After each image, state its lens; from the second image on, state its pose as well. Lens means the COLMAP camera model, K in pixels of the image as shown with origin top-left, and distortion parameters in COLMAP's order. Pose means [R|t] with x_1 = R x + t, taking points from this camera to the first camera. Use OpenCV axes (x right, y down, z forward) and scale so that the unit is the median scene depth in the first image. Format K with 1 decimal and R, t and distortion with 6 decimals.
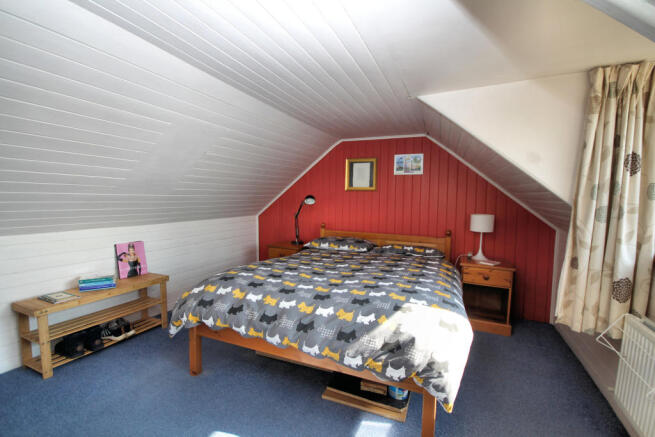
lens RADIAL K [[298.1, 0, 327.1], [0, 298.1, 218.9], [0, 0, 1]] dist [0.006031, -0.003593]
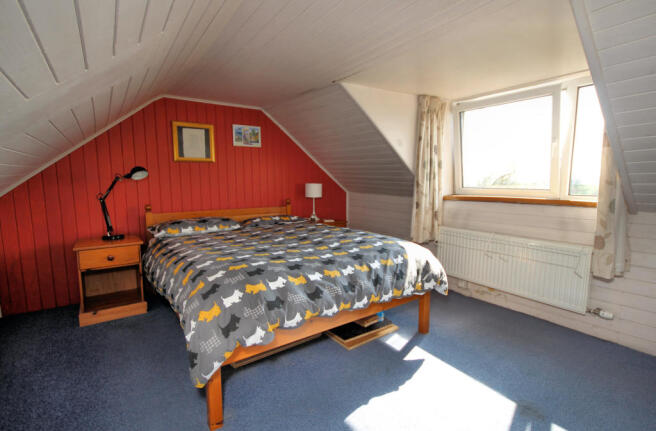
lens RADIAL K [[316.9, 0, 328.9], [0, 316.9, 214.3], [0, 0, 1]] dist [0.000925, 0.000031]
pose [[0.511803, -0.117112, 0.851083, -0.537355], [0.070771, 0.993045, 0.094088, -0.006275], [-0.856183, 0.012078, 0.516531, 0.247721]]
